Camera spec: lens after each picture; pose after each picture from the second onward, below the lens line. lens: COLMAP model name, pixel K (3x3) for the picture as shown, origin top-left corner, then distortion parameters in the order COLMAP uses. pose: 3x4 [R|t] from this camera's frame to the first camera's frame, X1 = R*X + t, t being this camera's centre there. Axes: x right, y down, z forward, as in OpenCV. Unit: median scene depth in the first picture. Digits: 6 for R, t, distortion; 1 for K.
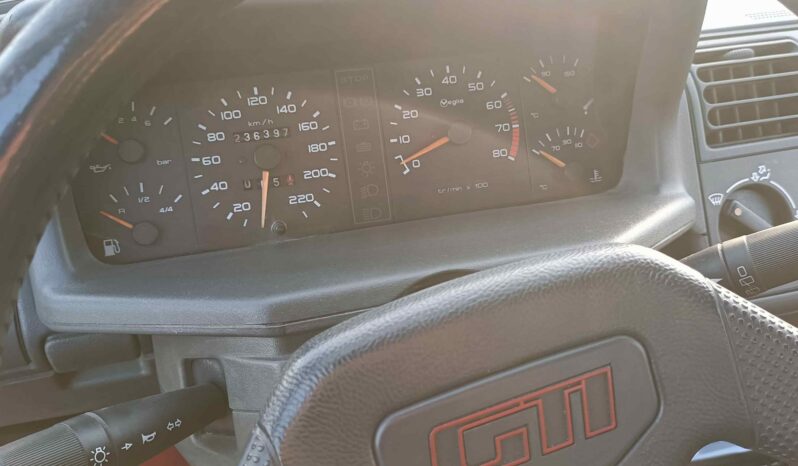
lens RADIAL K [[672.3, 0, 399.5], [0, 672.3, 237.6], [0, 0, 1]] dist [0.008356, 0.002269]
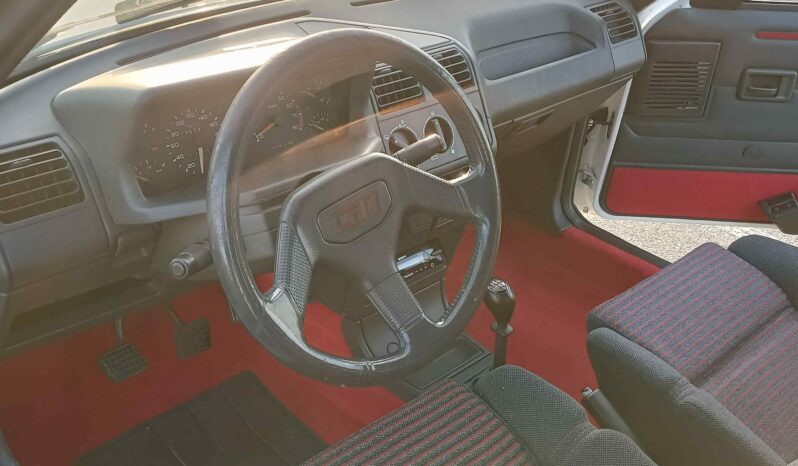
lens RADIAL K [[672.3, 0, 400.4], [0, 672.3, 232.5], [0, 0, 1]] dist [0.008356, 0.002269]
pose [[0.881684, -0.173610, 0.438741, -0.623691], [0.147685, 0.984666, 0.092850, 0.063985], [-0.448133, -0.017069, 0.893804, -1.219822]]
